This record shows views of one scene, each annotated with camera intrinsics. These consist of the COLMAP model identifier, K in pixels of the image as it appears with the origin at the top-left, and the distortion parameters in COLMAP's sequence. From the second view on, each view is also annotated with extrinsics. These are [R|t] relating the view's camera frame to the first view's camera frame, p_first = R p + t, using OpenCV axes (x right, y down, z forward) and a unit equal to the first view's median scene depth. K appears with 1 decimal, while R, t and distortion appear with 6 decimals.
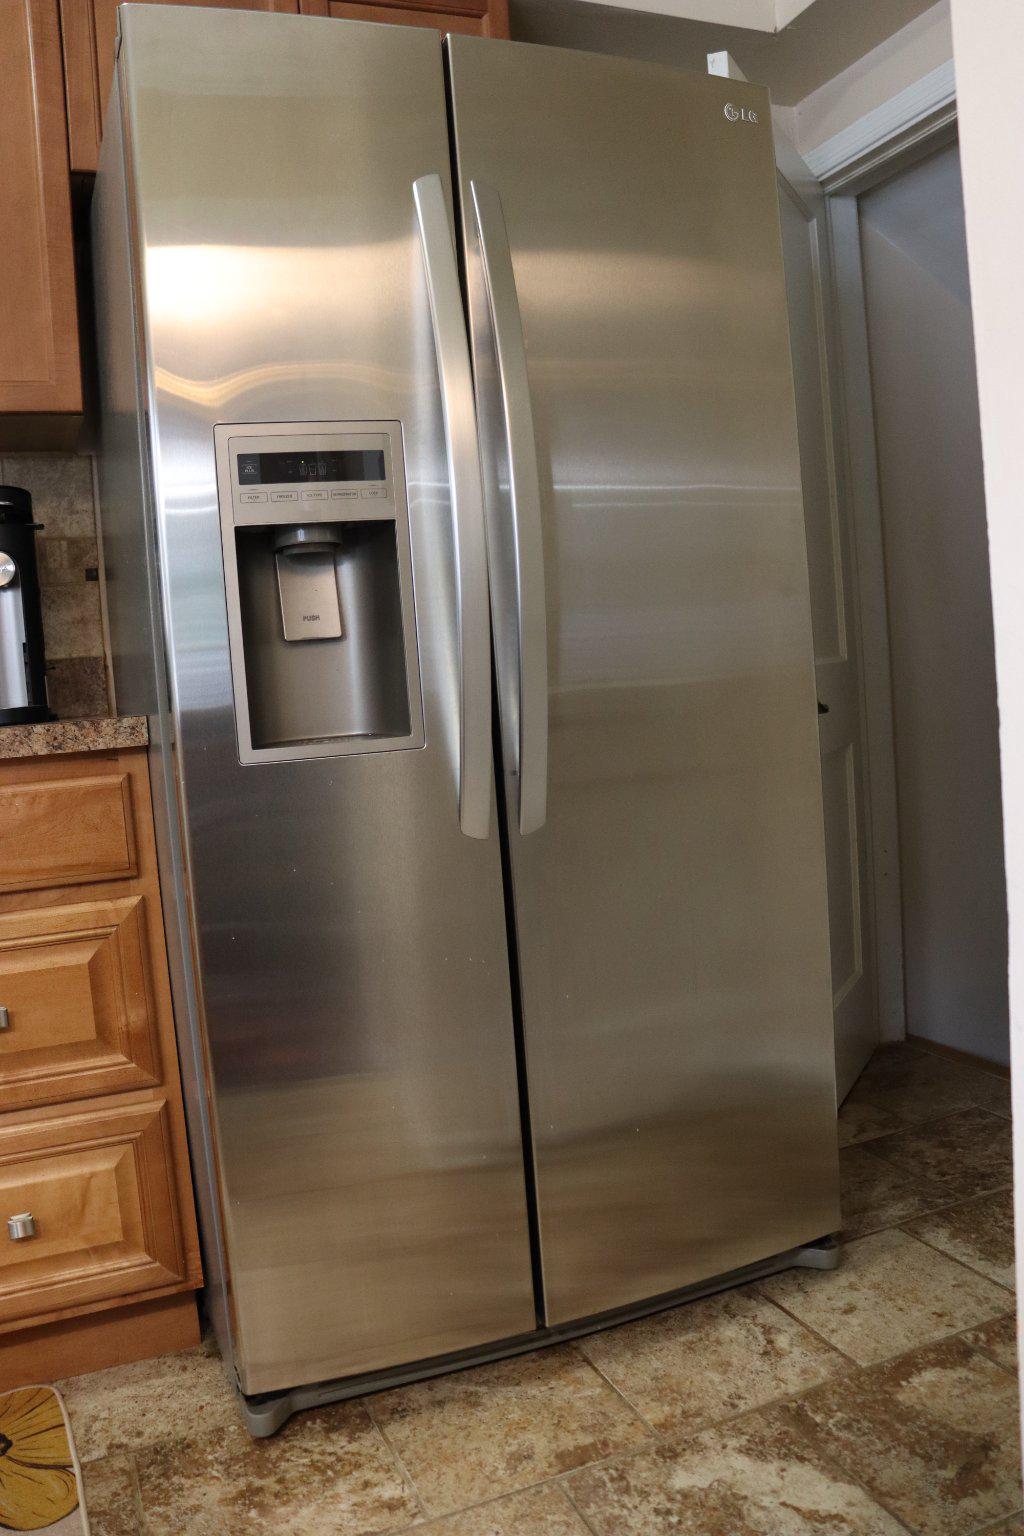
lens RADIAL K [[1262.9, 0, 510.1], [0, 1262.9, 768.5], [0, 0, 1]] dist [-0.168390, 0.138880]
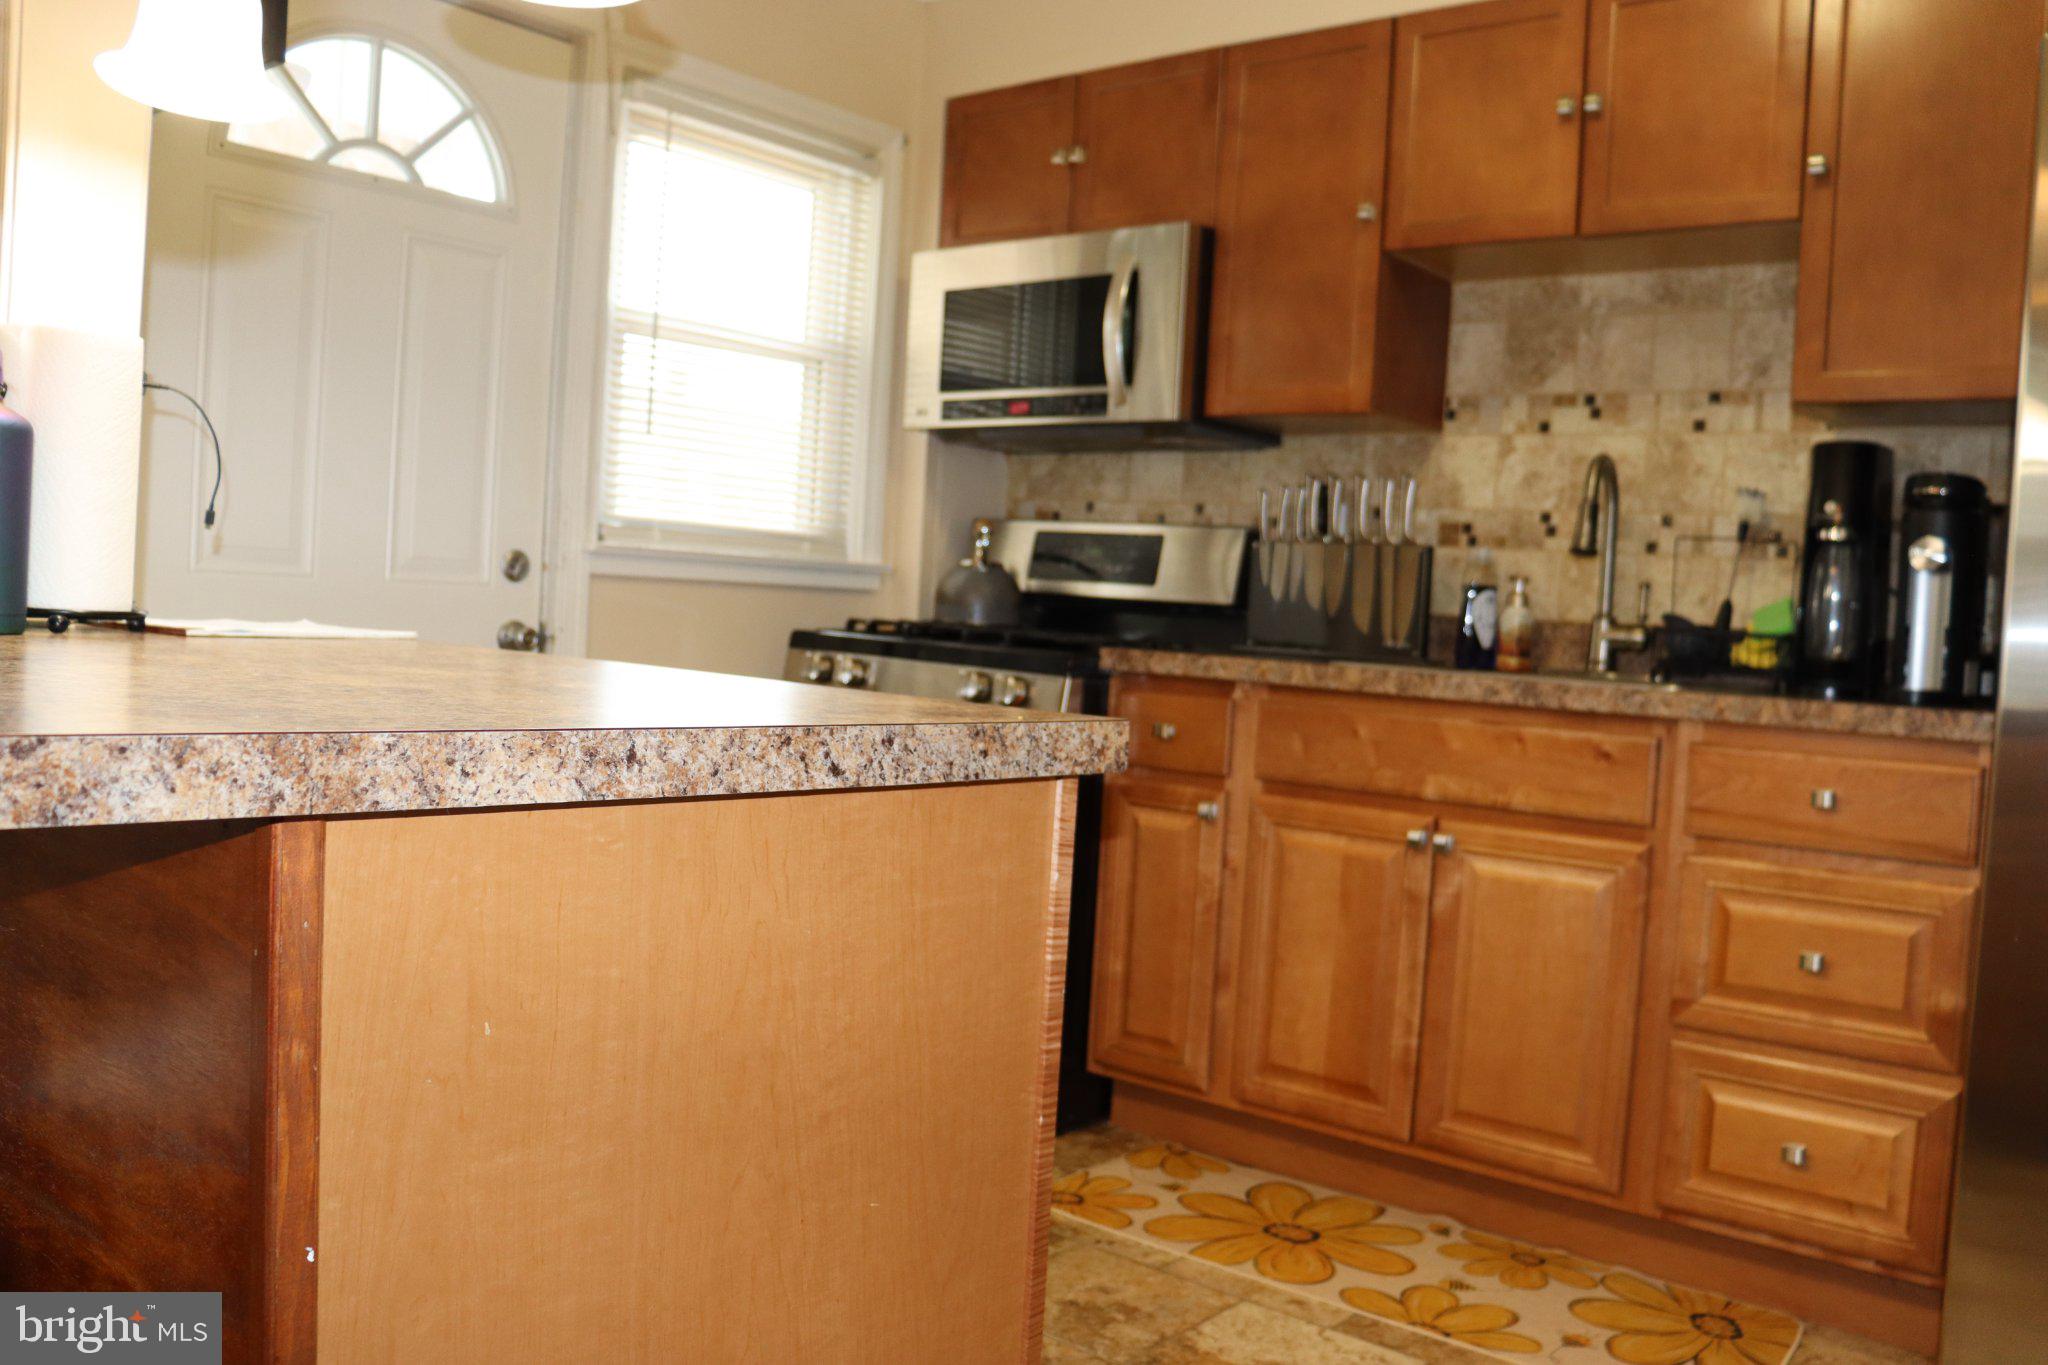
lens RADIAL K [[1683.8, 0, 1042.0], [0, 1683.8, 691.9], [0, 0, 1]] dist [-0.168390, 0.138880]
pose [[0.464107, 0.132486, -0.875815, 0.496688], [-0.148842, 0.986356, 0.070334, -0.035744], [0.873184, 0.097716, 0.477495, -0.327515]]
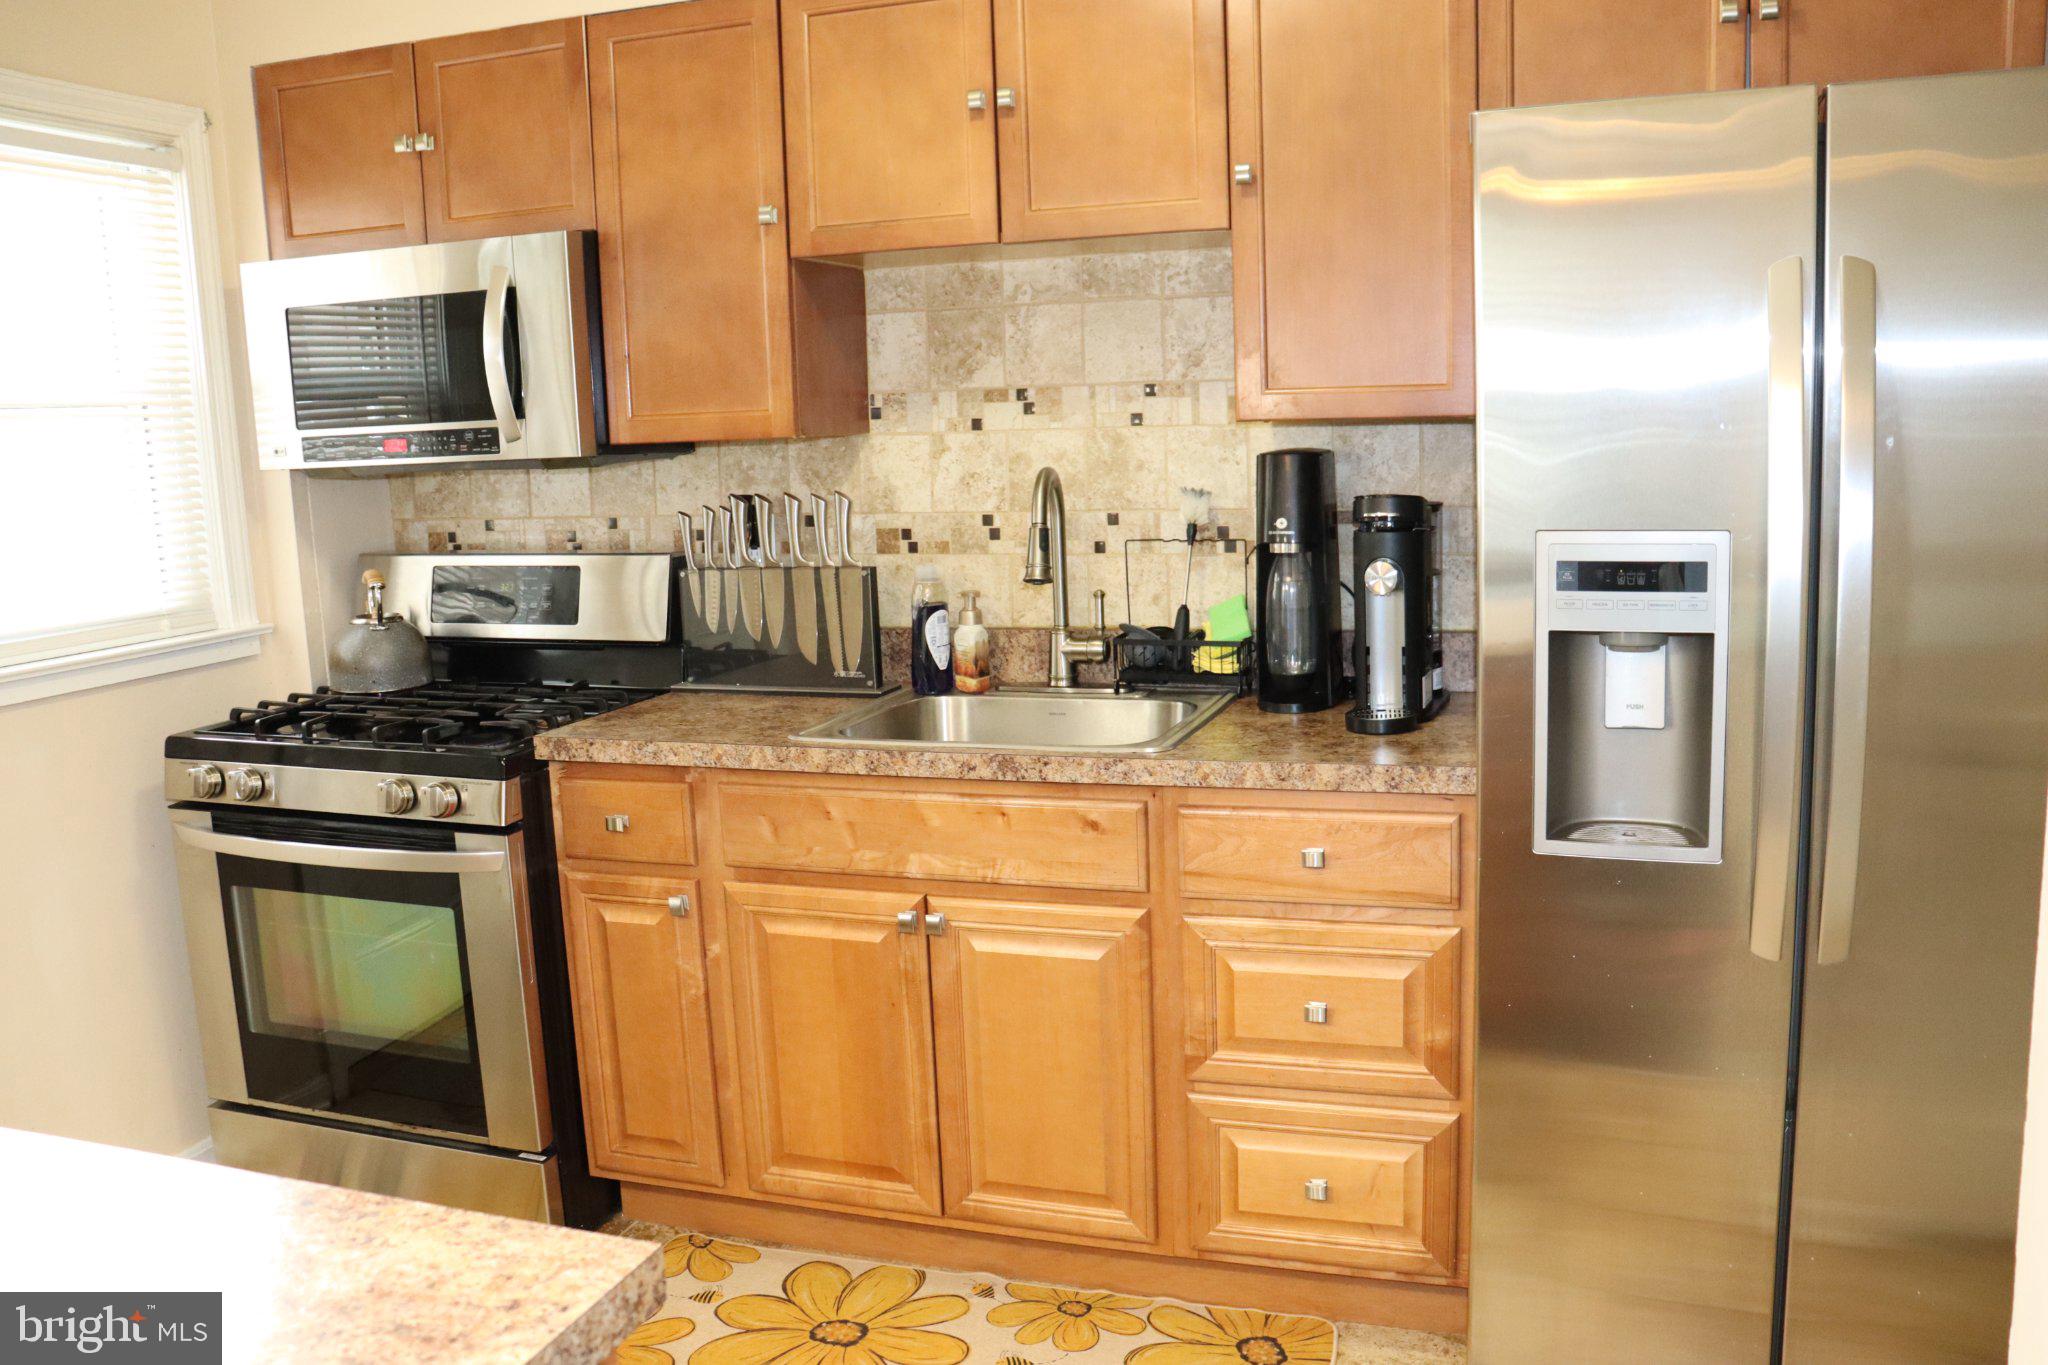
lens RADIAL K [[1683.8, 0, 1038.3], [0, 1683.8, 685.1], [0, 0, 1]] dist [-0.168390, 0.138880]
pose [[0.747627, 0.147486, -0.647535, 0.325305], [-0.057566, 0.985751, 0.158056, -0.309298], [0.661619, -0.080890, 0.745465, -0.280326]]
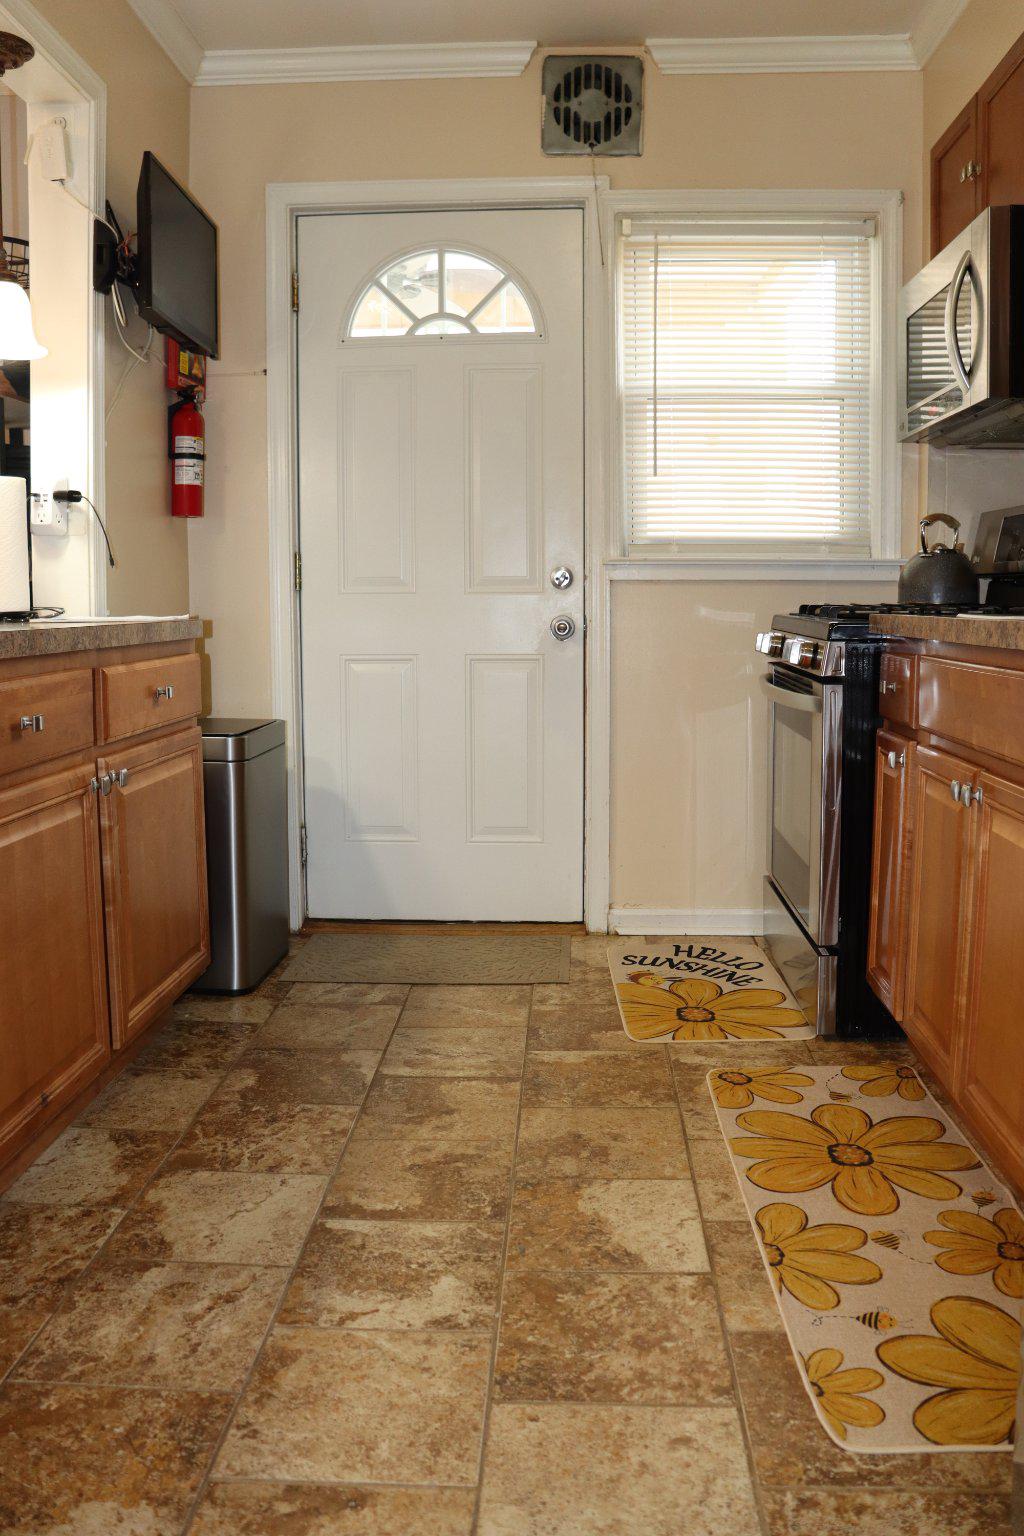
lens RADIAL K [[1262.9, 0, 515.3], [0, 1262.9, 747.7], [0, 0, 1]] dist [-0.168390, 0.138880]
pose [[-0.430242, 0.165761, -0.887364, 0.480944], [-0.035381, 0.979145, 0.200060, -0.096660], [0.902020, 0.117470, -0.415405, 0.906244]]
